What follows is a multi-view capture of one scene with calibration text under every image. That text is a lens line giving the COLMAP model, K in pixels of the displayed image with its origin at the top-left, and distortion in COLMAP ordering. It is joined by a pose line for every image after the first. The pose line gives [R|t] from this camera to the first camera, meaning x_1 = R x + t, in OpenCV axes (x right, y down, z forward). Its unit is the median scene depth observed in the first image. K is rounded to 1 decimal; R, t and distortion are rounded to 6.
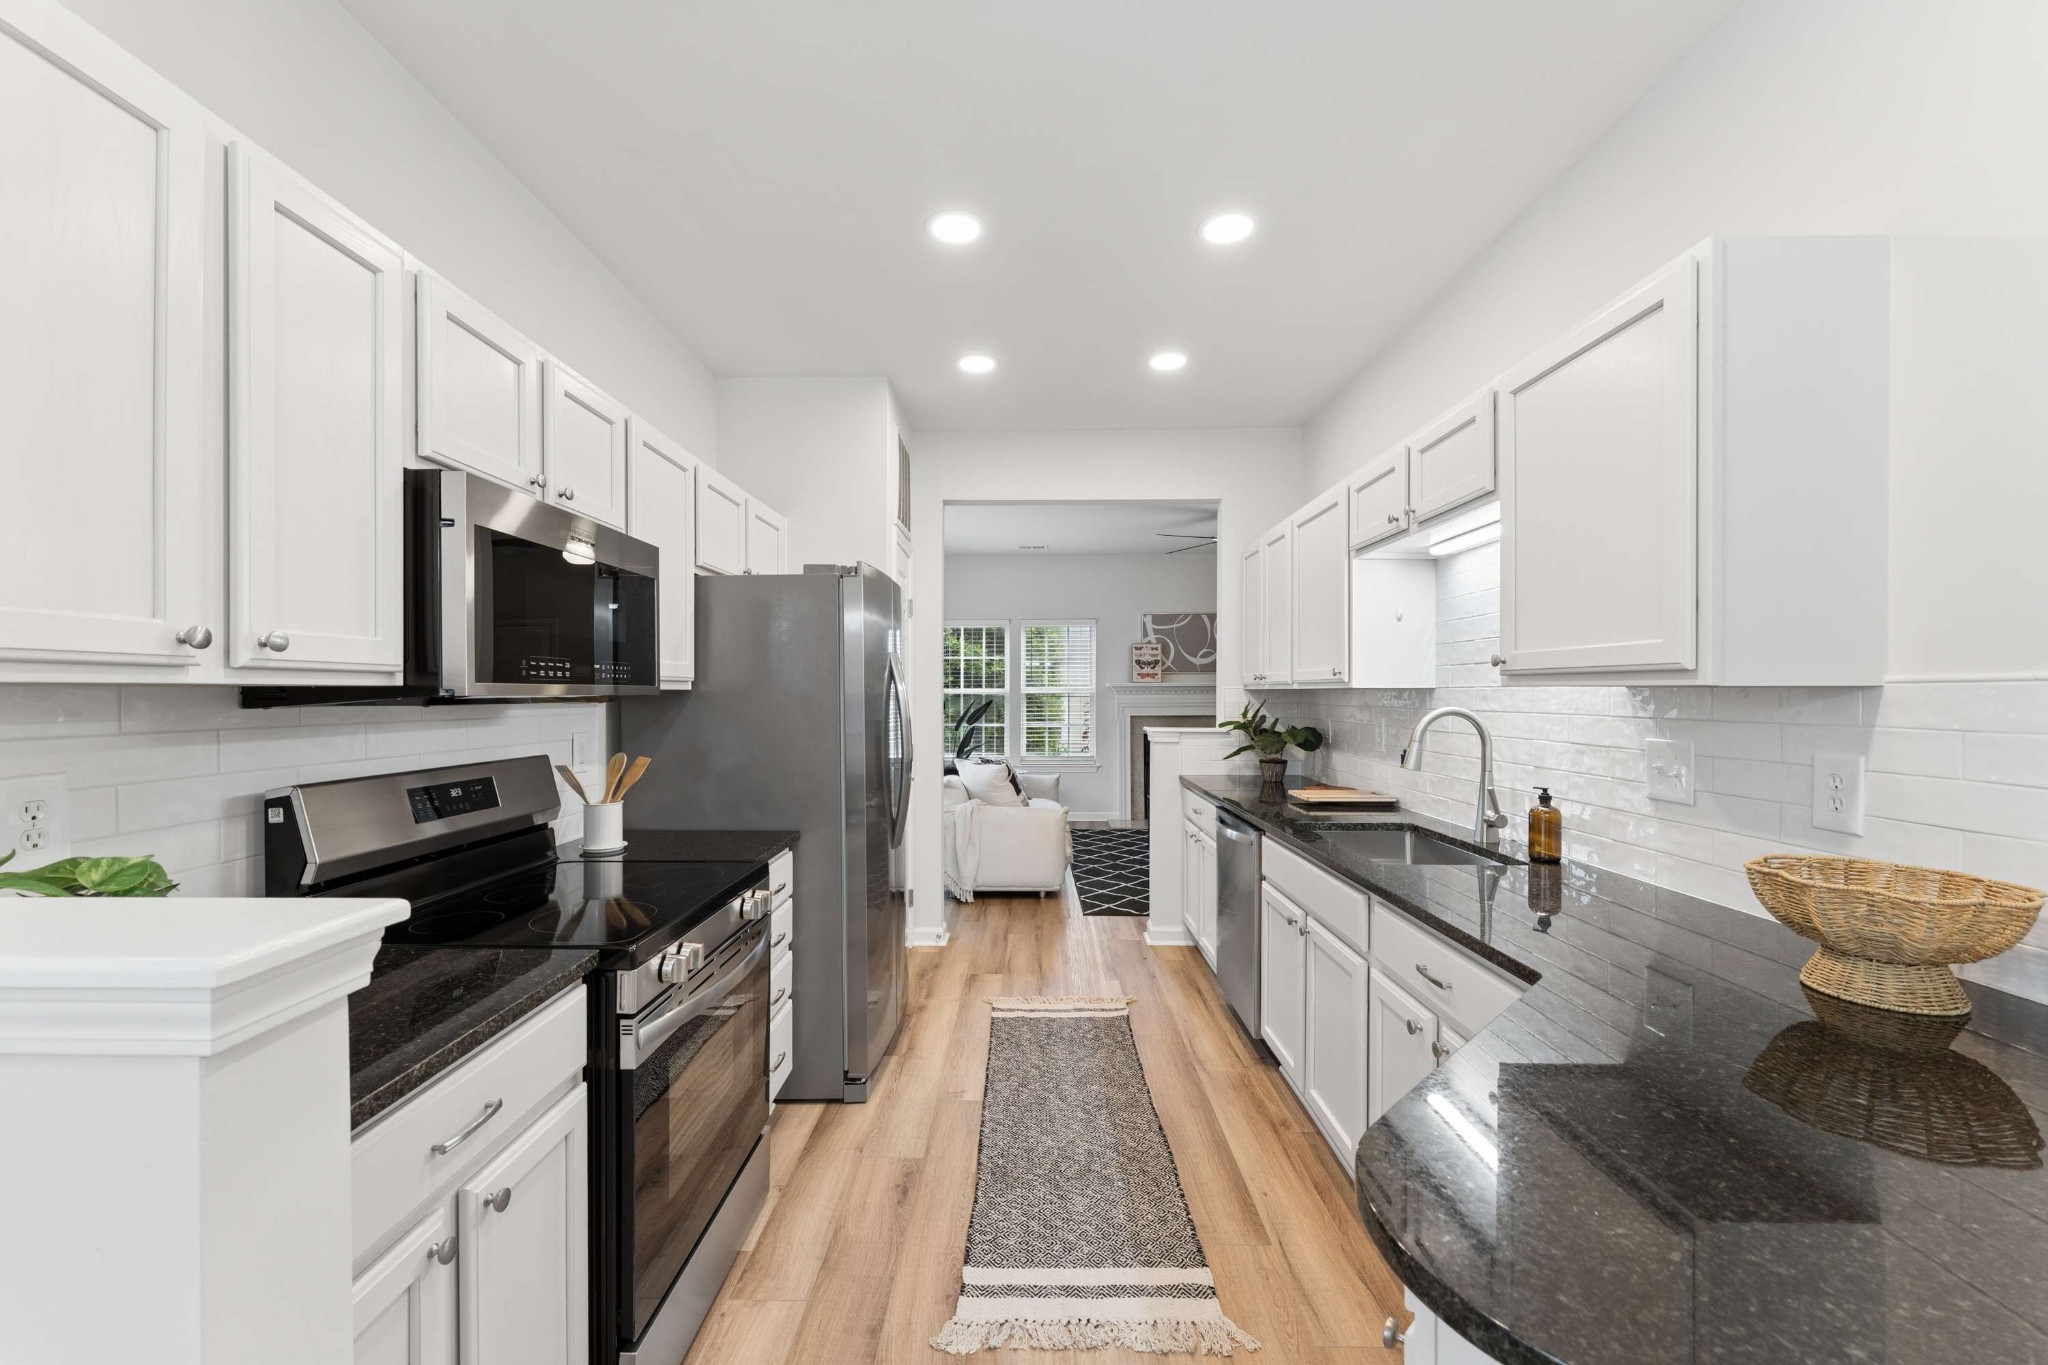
lens RADIAL K [[844.0, 0, 1022.9], [0, 844.0, 690.7], [0, 0, 1]] dist [-0.004076, 0.000554]
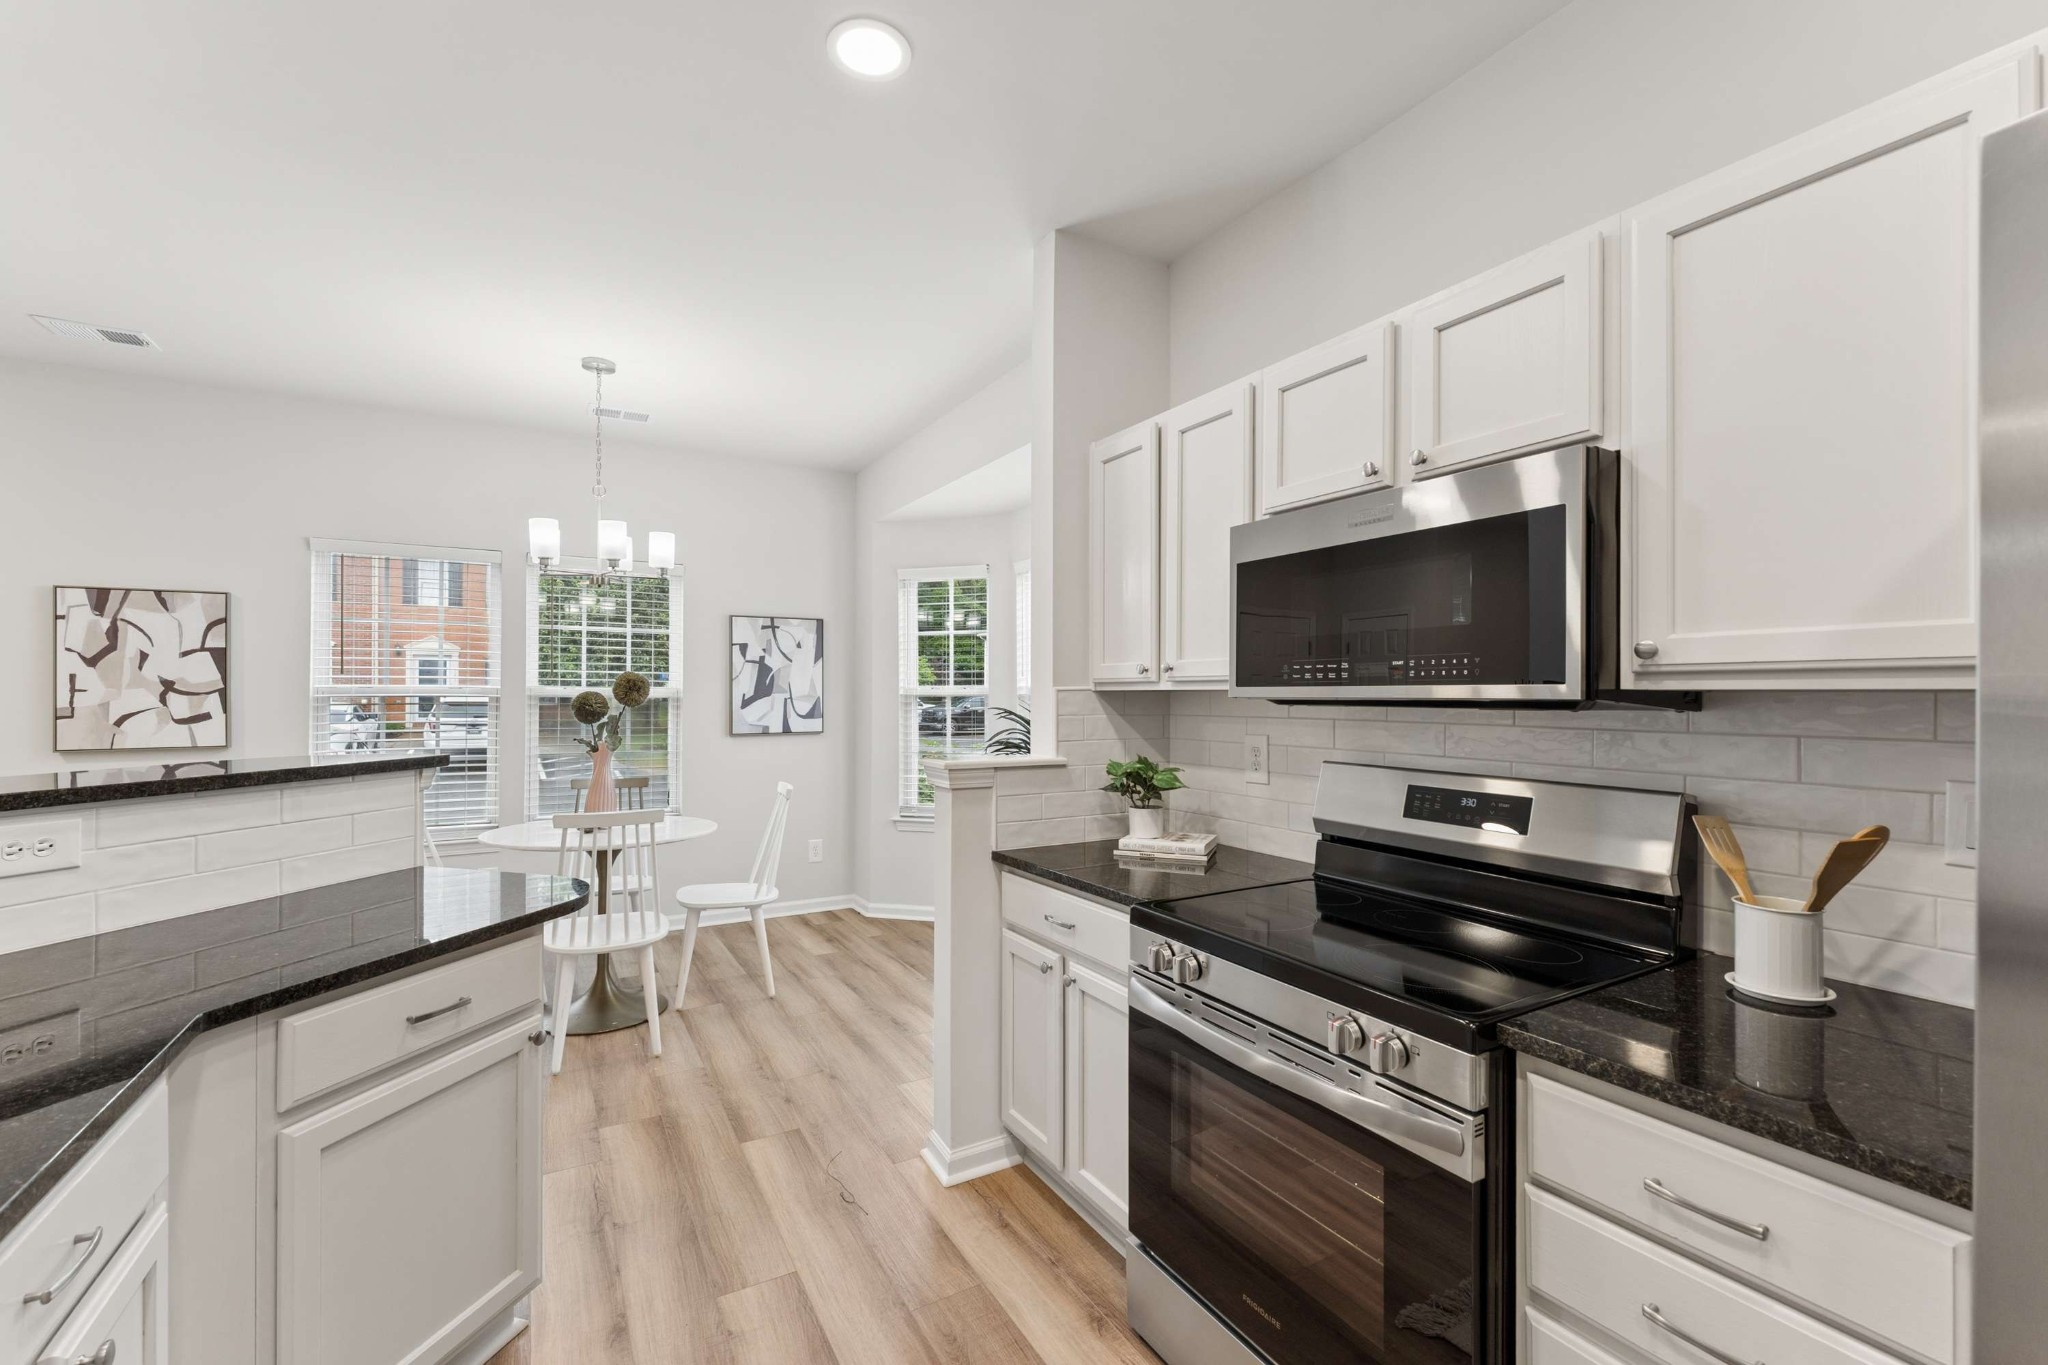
lens RADIAL K [[844.0, 0, 1020.0], [0, 844.0, 690.1], [0, 0, 1]] dist [-0.004076, 0.000554]
pose [[-0.865719, -0.006580, -0.500487, 0.151847], [-0.003122, 0.999965, -0.007746, 0.003595], [0.500520, -0.005143, -0.865709, 1.055227]]
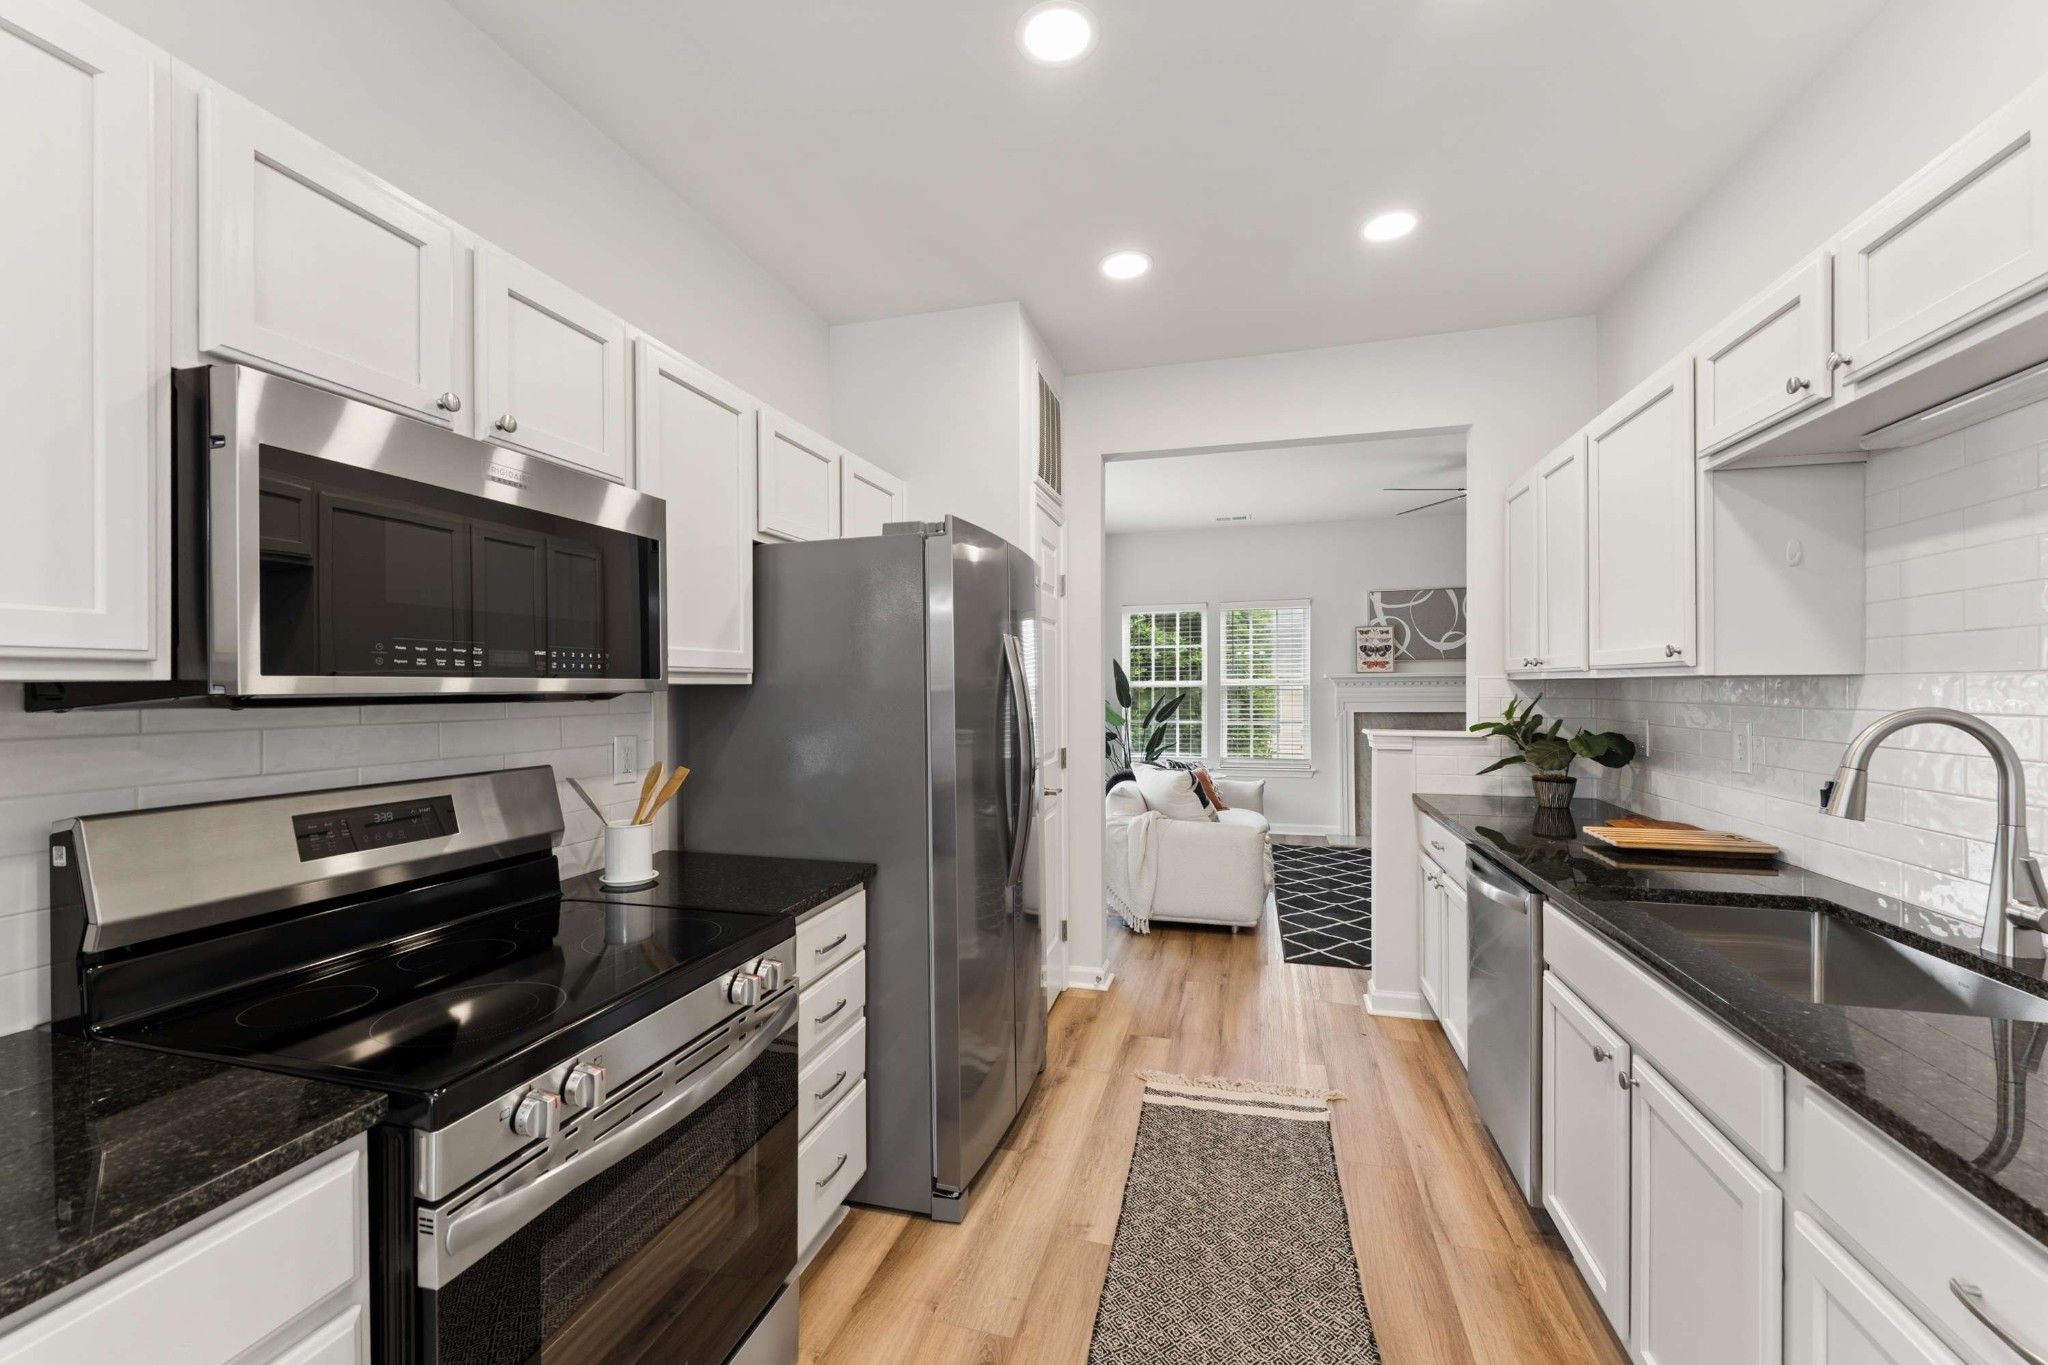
lens RADIAL K [[844.0, 0, 1013.0], [0, 844.0, 686.4], [0, 0, 1]] dist [-0.004076, 0.000554]
pose [[0.964108, -0.004649, -0.265471, 0.063958], [0.005374, 0.999984, 0.002005, 0.000966], [0.265457, -0.003359, 0.964117, 0.273457]]
